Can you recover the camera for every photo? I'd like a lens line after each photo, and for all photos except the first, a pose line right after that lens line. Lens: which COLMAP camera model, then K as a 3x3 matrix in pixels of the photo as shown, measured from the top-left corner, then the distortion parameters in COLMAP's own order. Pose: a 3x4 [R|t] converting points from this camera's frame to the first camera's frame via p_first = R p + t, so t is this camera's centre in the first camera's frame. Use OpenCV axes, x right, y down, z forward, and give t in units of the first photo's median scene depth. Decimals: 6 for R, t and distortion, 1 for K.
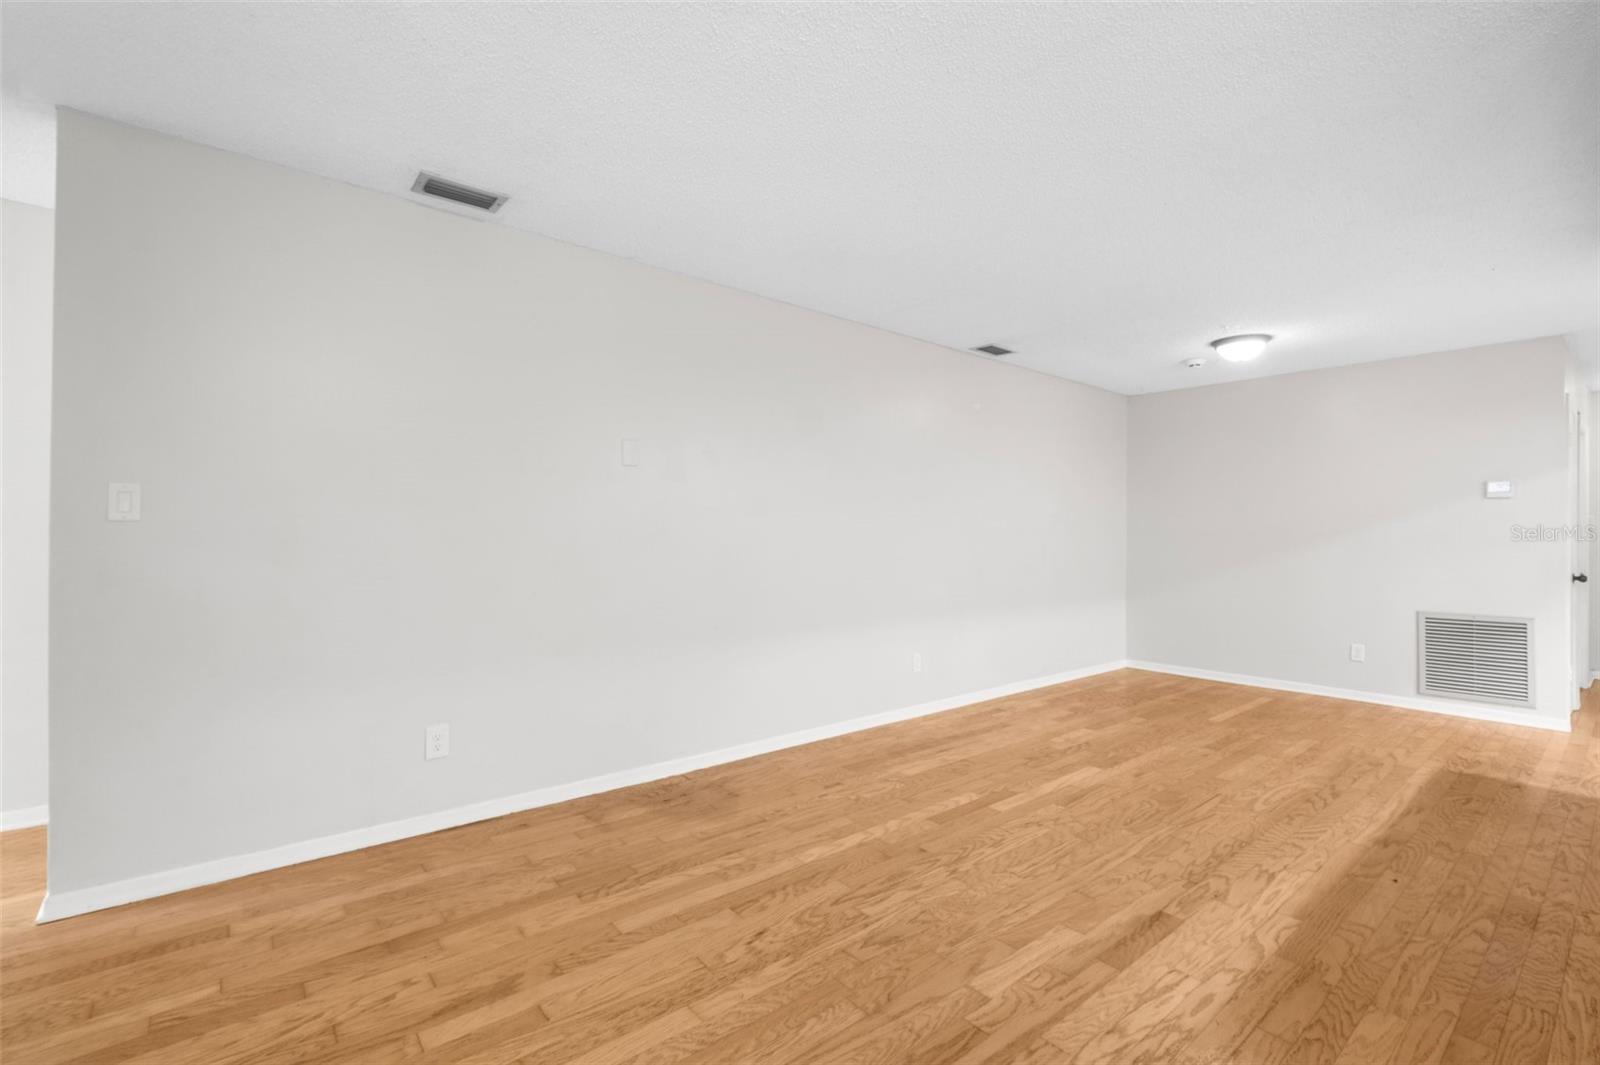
lens RADIAL K [[697.3, 0, 788.3], [0, 697.3, 534.5], [0, 0, 1]] dist [-0.006532, 0.000061]
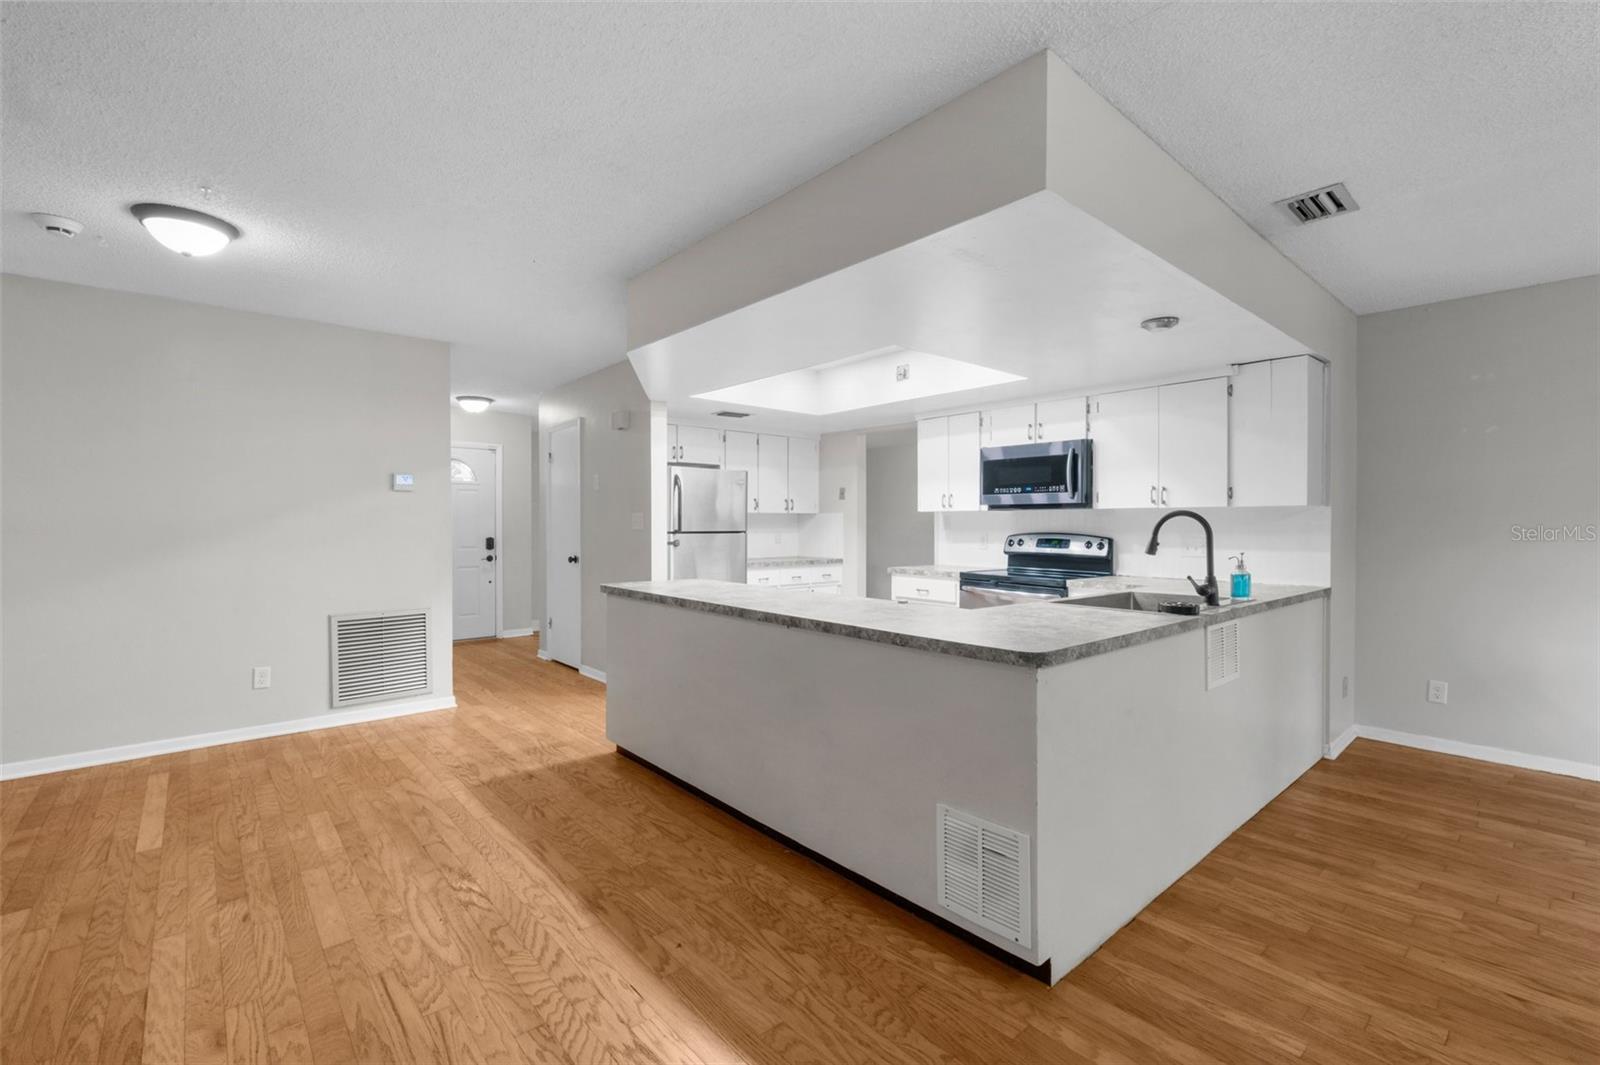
lens RADIAL K [[697.3, 0, 787.1], [0, 697.3, 533.5], [0, 0, 1]] dist [-0.006532, 0.000061]
pose [[-0.023315, -0.023699, 0.999447, 0.024096], [0.001602, 0.999717, 0.023743, -0.020687], [-0.999727, 0.002155, -0.023270, 0.695331]]
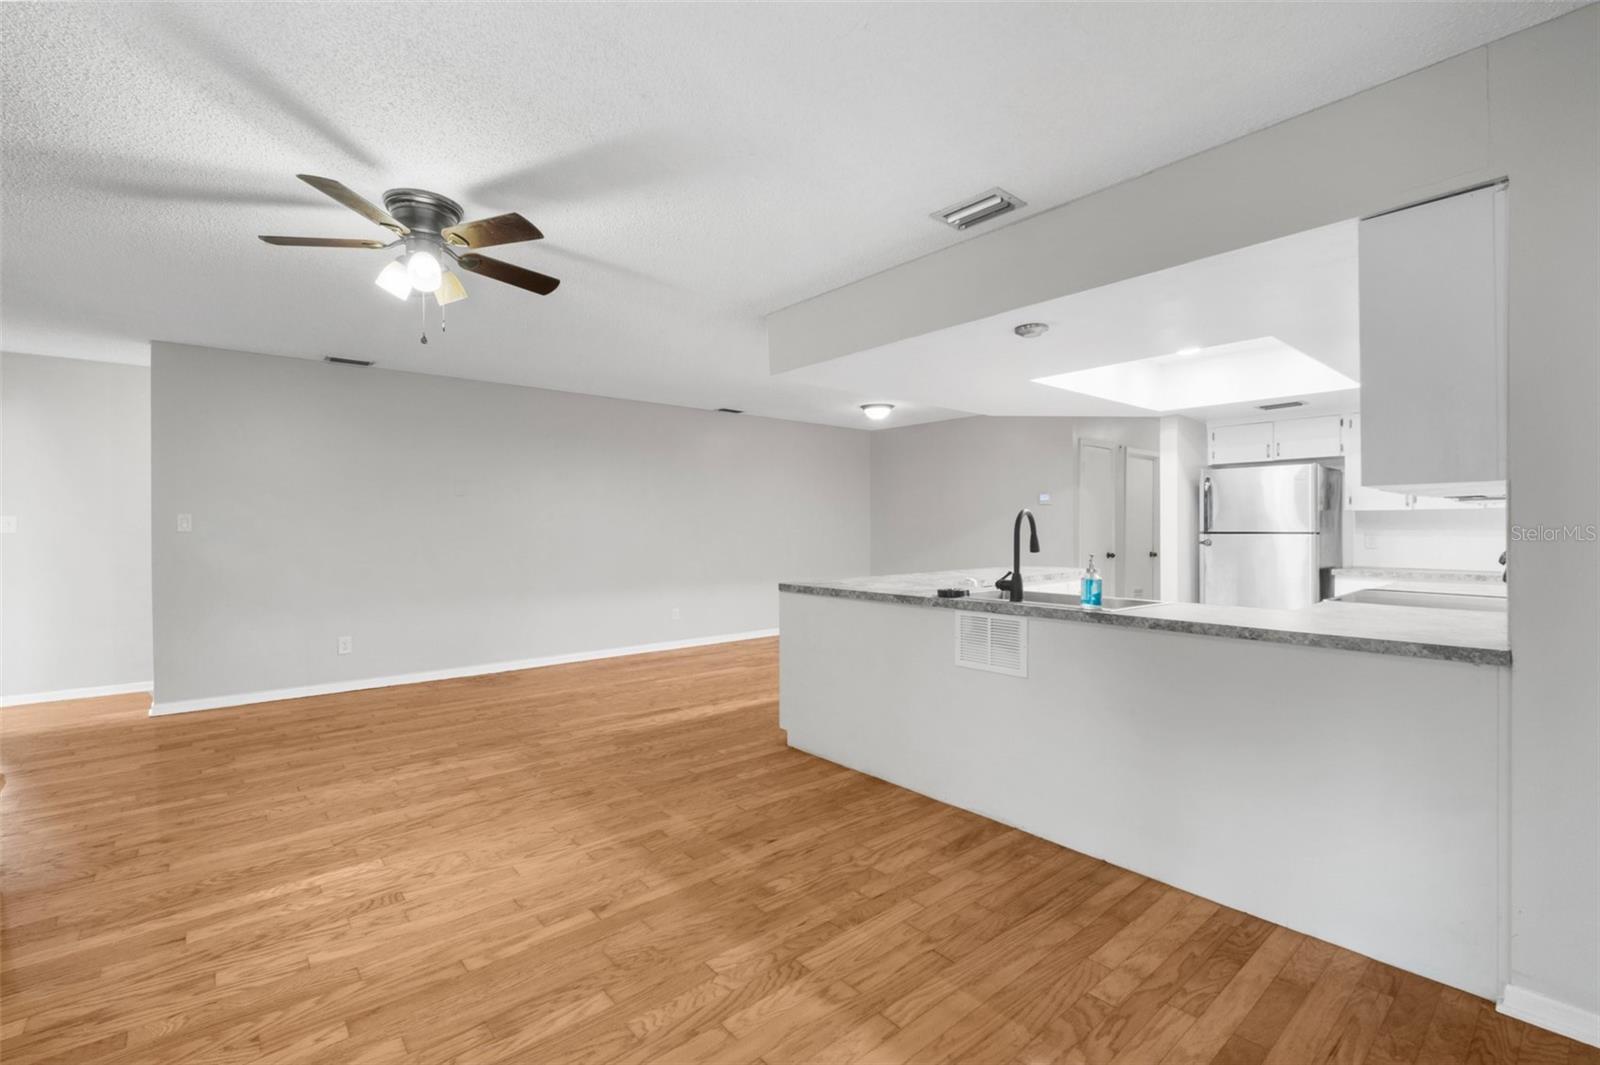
lens RADIAL K [[697.3, 0, 793.5], [0, 697.3, 529.5], [0, 0, 1]] dist [-0.006532, 0.000061]
pose [[0.999540, -0.011368, 0.028132, 0.598300], [0.011339, 0.999935, 0.001180, -0.006313], [-0.028144, -0.000860, 0.999604, -0.832965]]
